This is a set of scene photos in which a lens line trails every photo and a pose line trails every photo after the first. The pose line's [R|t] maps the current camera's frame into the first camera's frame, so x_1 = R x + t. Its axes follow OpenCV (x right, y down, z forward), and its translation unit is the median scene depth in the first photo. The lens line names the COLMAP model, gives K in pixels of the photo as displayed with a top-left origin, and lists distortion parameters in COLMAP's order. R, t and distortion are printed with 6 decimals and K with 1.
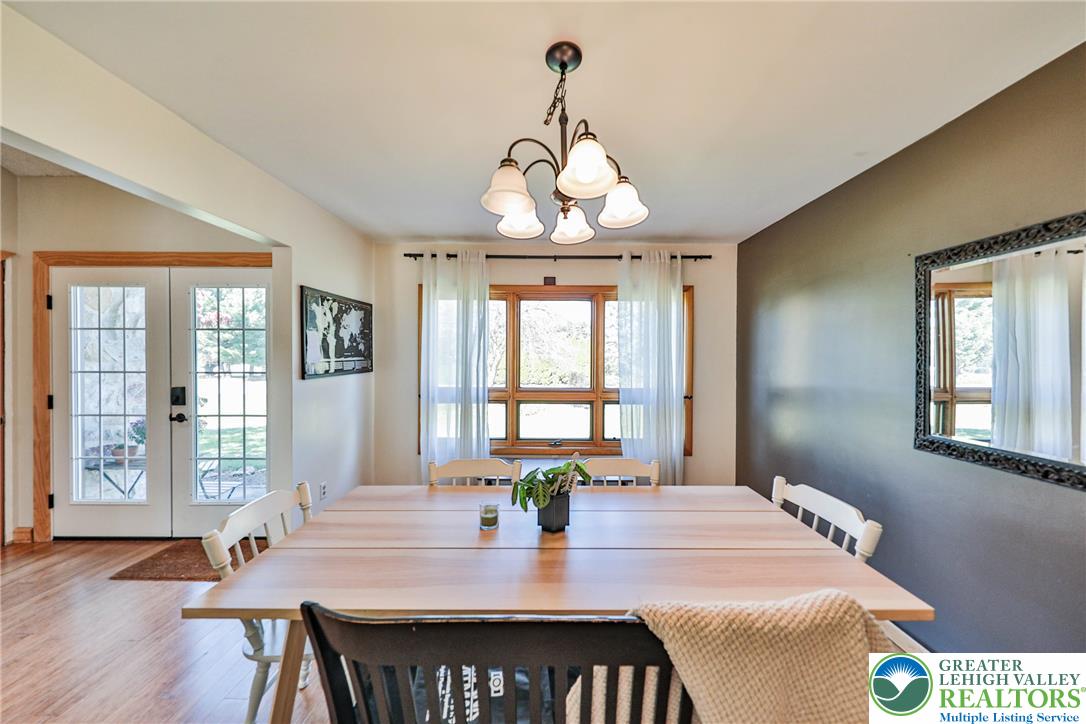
lens RADIAL K [[354.6, 0, 545.4], [0, 354.6, 358.5], [0, 0, 1]] dist [-0.000035, -0.000068]
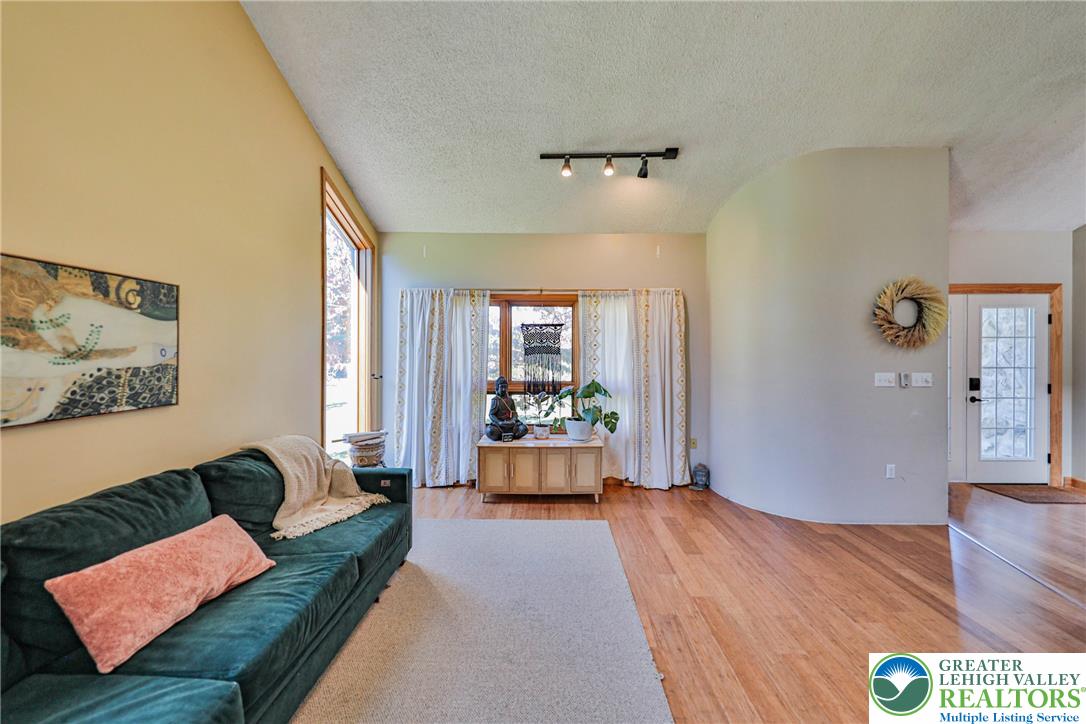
lens RADIAL K [[373.8, 0, 547.2], [0, 373.8, 354.6], [0, 0, 1]] dist [0.001629, 0.000037]
pose [[0.999913, -0.003217, -0.012767, -2.334580], [0.003278, 0.999983, 0.004785, -0.021836], [0.012752, -0.004827, 0.999907, -0.460323]]
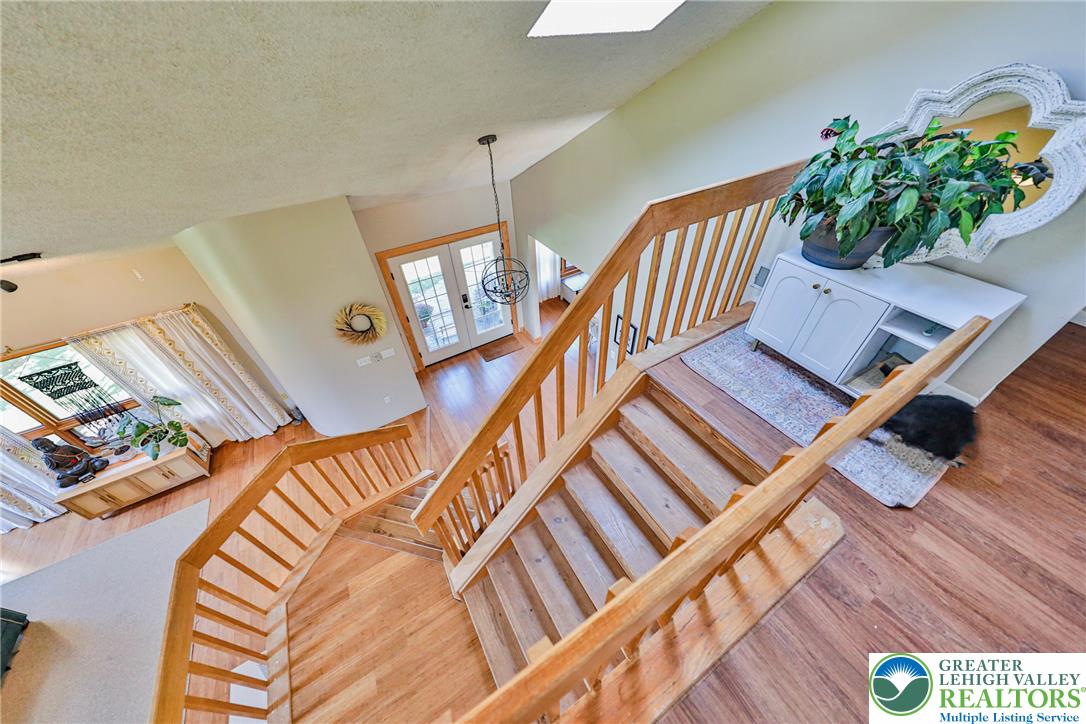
lens RADIAL K [[359.4, 0, 544.7], [0, 359.4, 362.5], [0, 0, 1]] dist [0.000415, -0.000116]
pose [[0.853713, -0.368926, 0.367516, -1.343573], [0.036636, 0.746553, 0.664316, -0.913581], [-0.519454, -0.553671, 0.650858, -0.809859]]
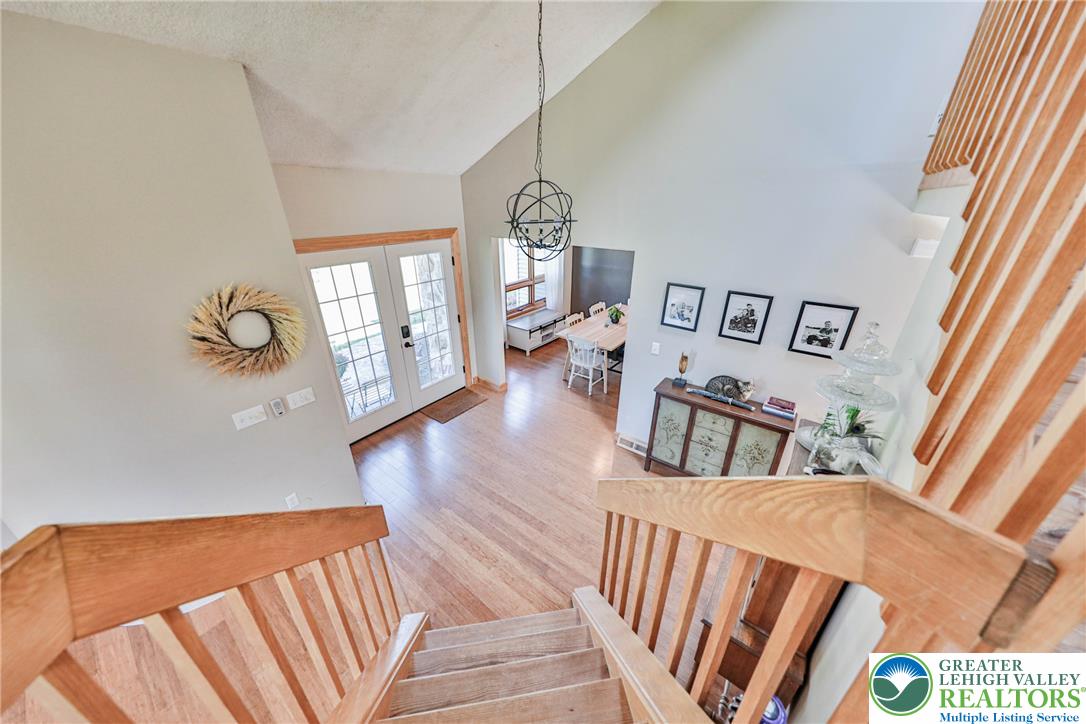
lens RADIAL K [[359.4, 0, 544.7], [0, 359.4, 362.5], [0, 0, 1]] dist [0.000415, -0.000116]
pose [[0.598326, -0.337150, 0.726867, -1.572307], [-0.006094, 0.905222, 0.424895, -0.373281], [-0.801229, -0.258655, 0.539564, -0.306530]]
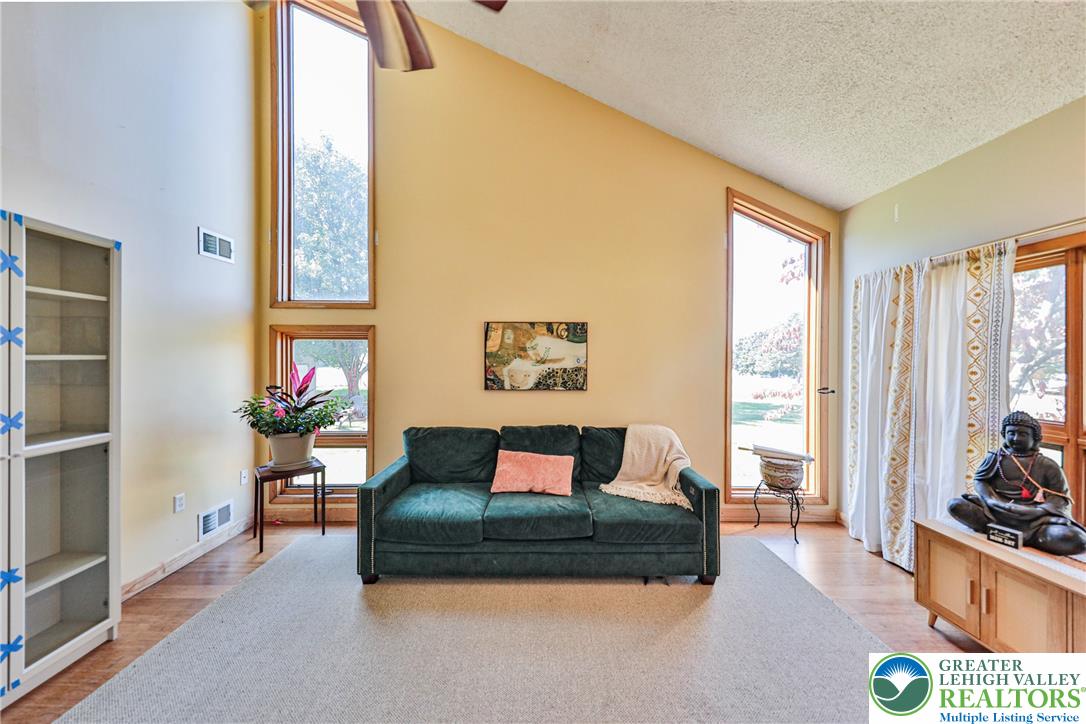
lens RADIAL K [[365.2, 0, 541.2], [0, 365.2, 358.8], [0, 0, 1]] dist [0.000750, -0.000050]
pose [[0.003969, -0.007061, -0.999967, -1.907610], [-0.003722, 0.999968, -0.007076, -0.021824], [0.999985, 0.003750, 0.003943, 0.001202]]
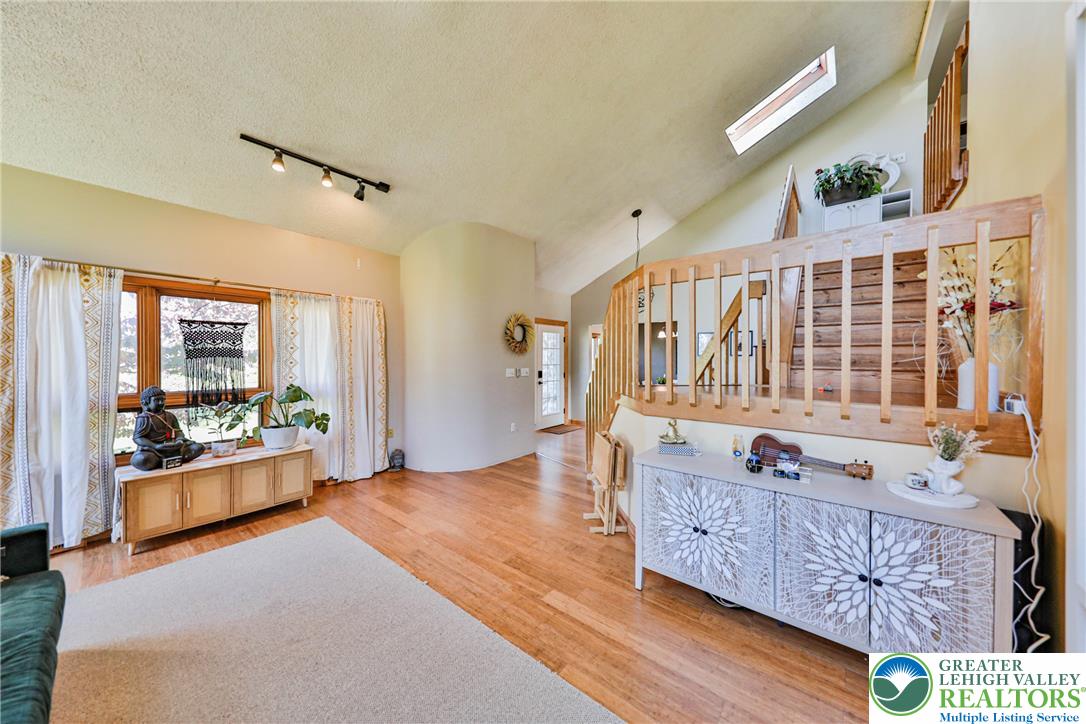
lens RADIAL K [[359.4, 0, 544.7], [0, 359.4, 362.5], [0, 0, 1]] dist [0.000415, -0.000116]
pose [[0.629937, -0.013911, 0.776521, -2.587215], [0.000142, 0.999842, 0.017796, -0.020791], [-0.776646, -0.011100, 0.629840, -0.570276]]
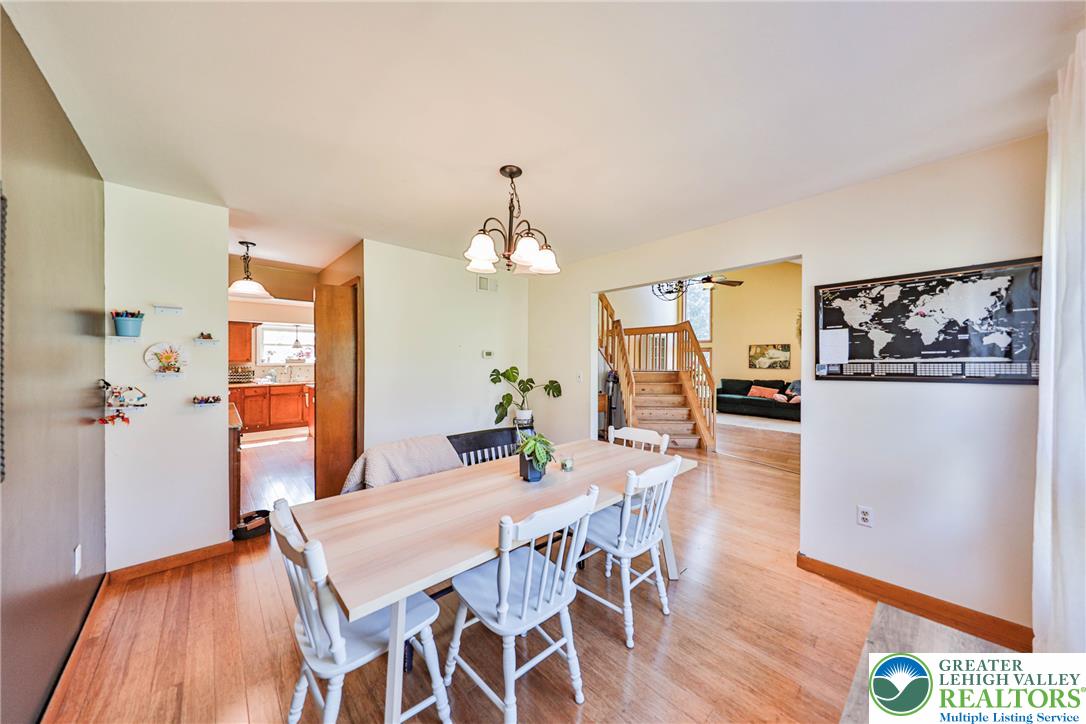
lens RADIAL K [[359.4, 0, 544.7], [0, 359.4, 362.5], [0, 0, 1]] dist [0.000415, -0.000116]
pose [[-0.725123, 0.001035, -0.688618, 0.400753], [-0.002670, 0.999987, 0.004315, 0.004625], [0.688614, 0.004967, -0.725111, 0.855359]]
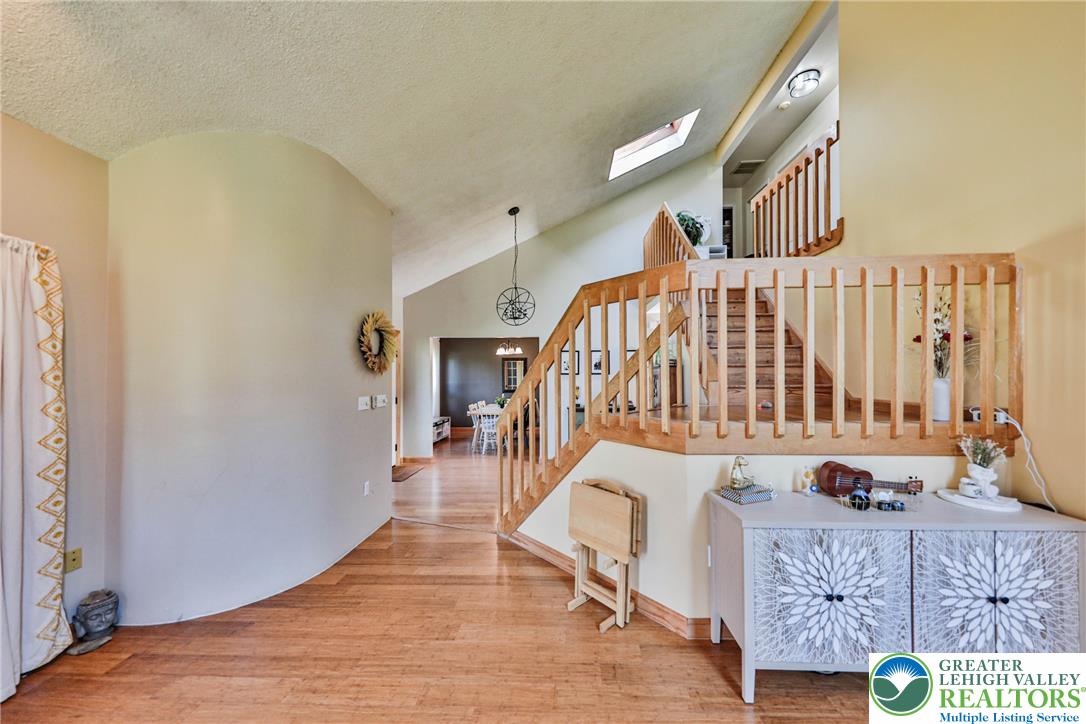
lens RADIAL K [[363.7, 0, 555.4], [0, 363.7, 370.0], [0, 0, 1]] dist [0.000123, 0.000015]
pose [[0.034028, 0.007437, 0.999393, -2.456657], [0.004074, 0.999963, -0.007580, -0.031570], [-0.999413, 0.004330, 0.033996, -0.020397]]
